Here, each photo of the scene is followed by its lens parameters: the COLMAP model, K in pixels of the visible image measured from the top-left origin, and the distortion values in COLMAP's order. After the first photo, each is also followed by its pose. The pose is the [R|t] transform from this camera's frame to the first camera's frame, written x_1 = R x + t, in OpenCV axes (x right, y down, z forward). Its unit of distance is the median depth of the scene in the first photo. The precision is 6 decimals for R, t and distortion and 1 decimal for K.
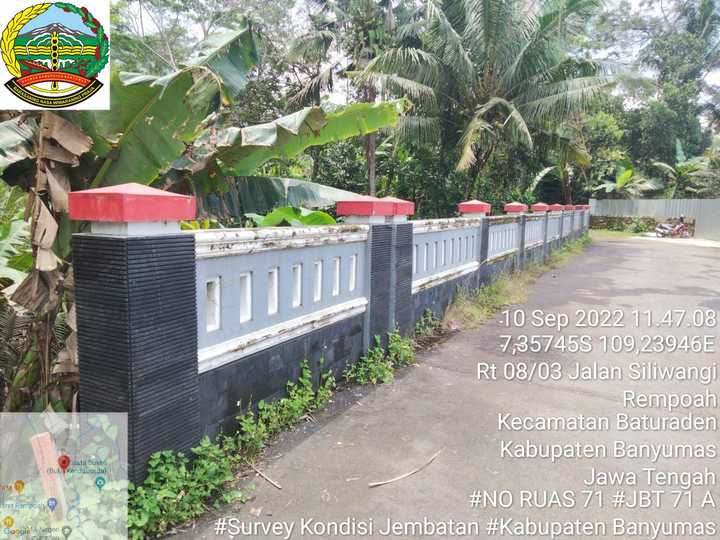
lens RADIAL K [[541.8, 0, 353.7], [0, 541.8, 270.9], [0, 0, 1]] dist [0.052010, -0.005248]
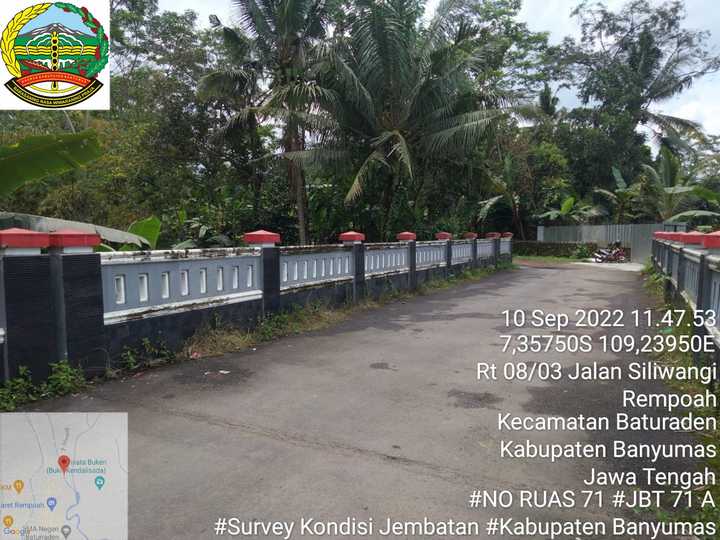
lens RADIAL K [[541.8, 0, 353.7], [0, 541.8, 270.9], [0, 0, 1]] dist [0.052010, -0.005248]
pose [[0.999742, -0.022065, 0.005390, 0.155227], [0.022338, 0.998110, -0.057248, 0.003434], [-0.004116, 0.057354, 0.998345, -0.008019]]
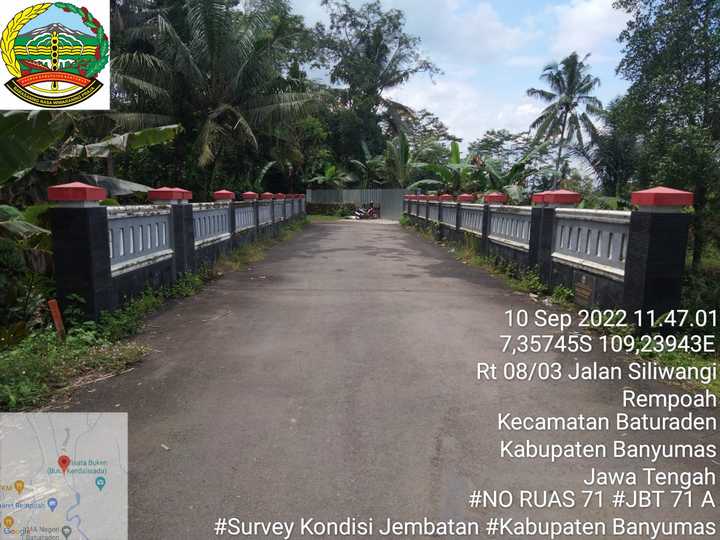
lens RADIAL K [[541.8, 0, 353.7], [0, 541.8, 270.9], [0, 0, 1]] dist [0.052010, -0.005248]
pose [[0.885229, -0.078014, 0.458568, -0.058572], [0.070115, 0.996951, 0.034256, 0.022442], [-0.459842, 0.001828, 0.887999, -0.169364]]
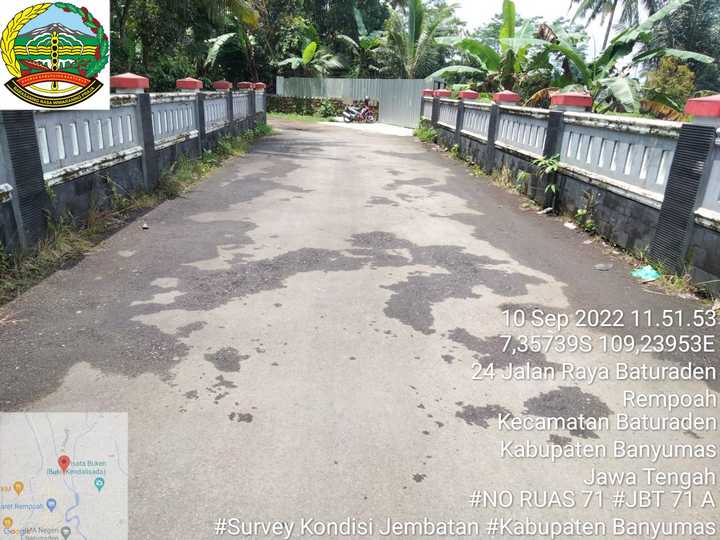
lens RADIAL K [[542.4, 0, 358.3], [0, 542.4, 291.2], [0, 0, 1]] dist [-0.004947, 0.005475]
pose [[0.870133, -0.162573, 0.465229, 0.170538], [0.044561, 0.966109, 0.254260, -0.029002], [-0.490798, -0.200510, 0.847888, 0.271425]]
